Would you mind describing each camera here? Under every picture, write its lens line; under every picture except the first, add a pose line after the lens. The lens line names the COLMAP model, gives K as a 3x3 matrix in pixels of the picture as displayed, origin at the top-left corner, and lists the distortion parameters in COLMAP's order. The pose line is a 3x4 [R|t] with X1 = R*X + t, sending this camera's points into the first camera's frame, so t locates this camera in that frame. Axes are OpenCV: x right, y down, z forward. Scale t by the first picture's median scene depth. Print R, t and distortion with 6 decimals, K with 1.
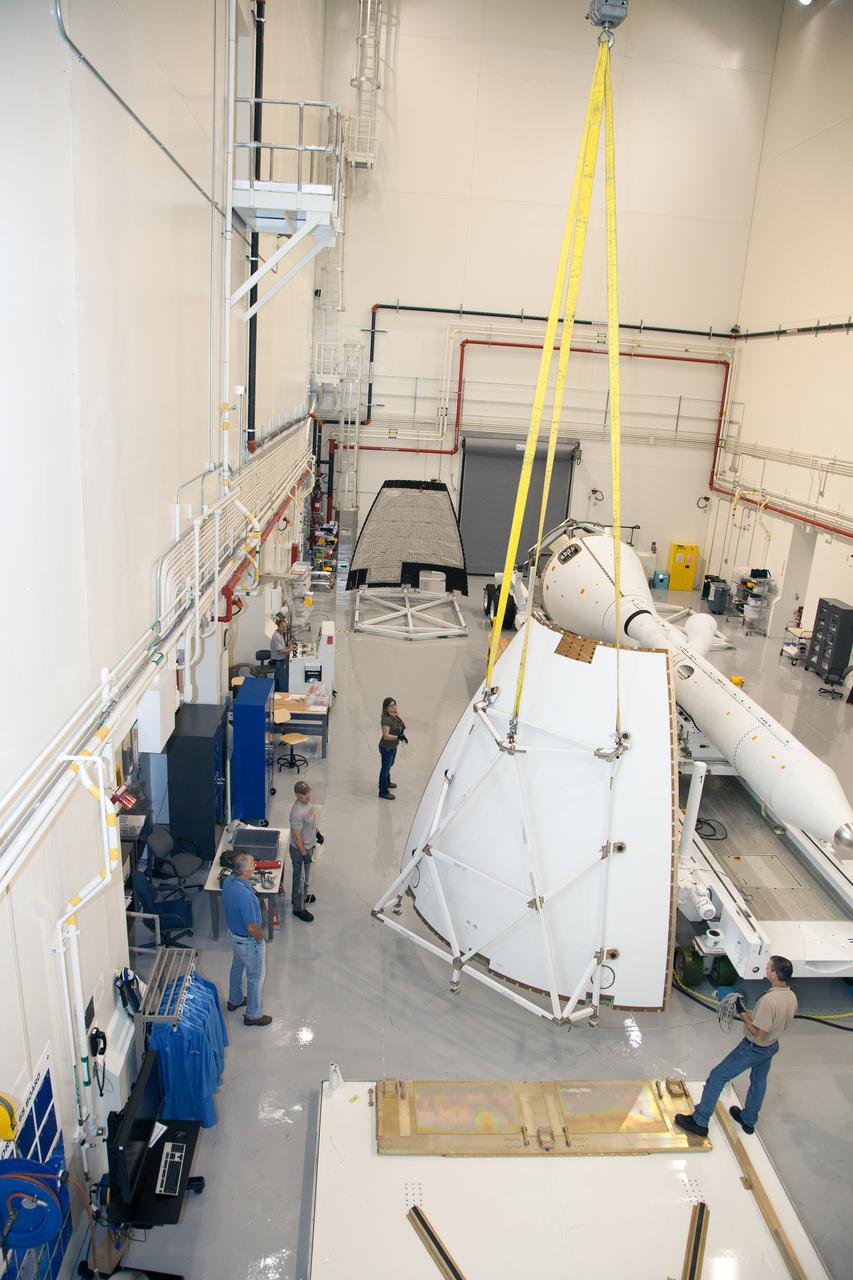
lens RADIAL K [[902.3, 0, 417.1], [0, 902.3, 647.9], [0, 0, 1]] dist [-0.106708, 0.049332]
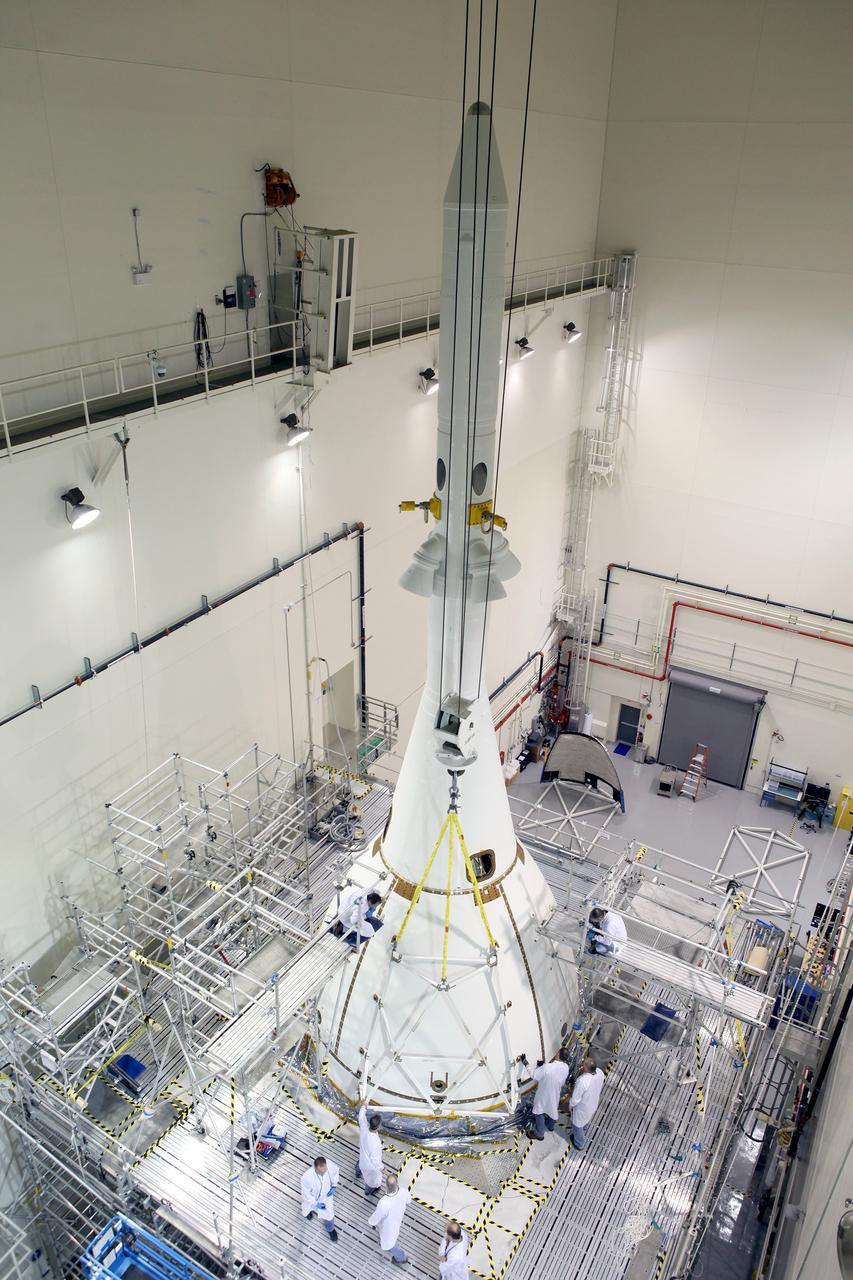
lens RADIAL K [[898.0, 0, 419.1], [0, 898.0, 643.4], [0, 0, 1]] dist [-0.092344, 0.047910]
pose [[0.835663, 0.208119, -0.508286, 0.479382], [-0.129410, 0.973983, 0.186040, -0.572955], [0.533780, -0.089689, 0.840854, -0.286735]]
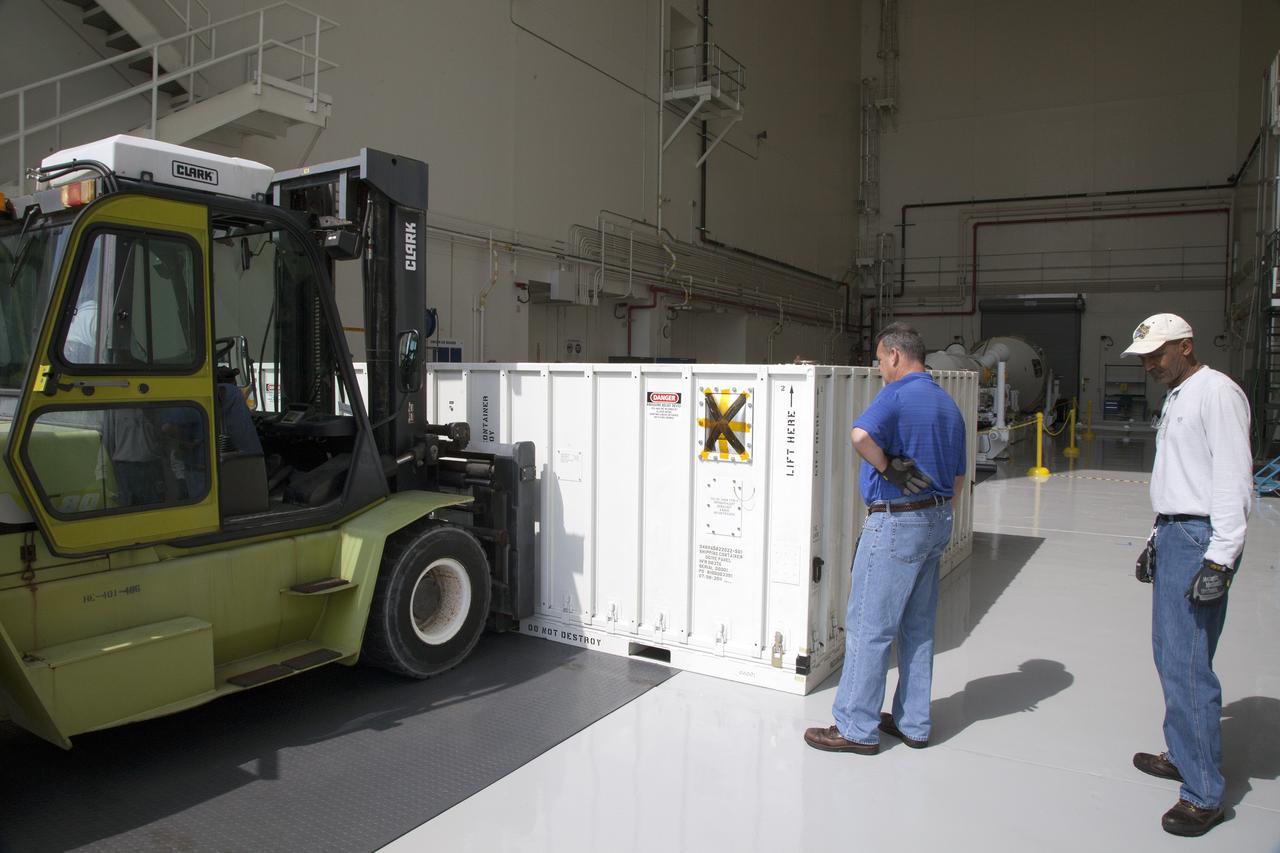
lens RADIAL K [[902.3, 0, 643.7], [0, 902.3, 425.8], [0, 0, 1]] dist [-0.106708, 0.049332]
pose [[0.840759, -0.024233, -0.540867, 0.394448], [-0.119450, 0.966078, -0.228966, 0.325350], [0.528069, 0.257112, 0.809344, -0.212446]]
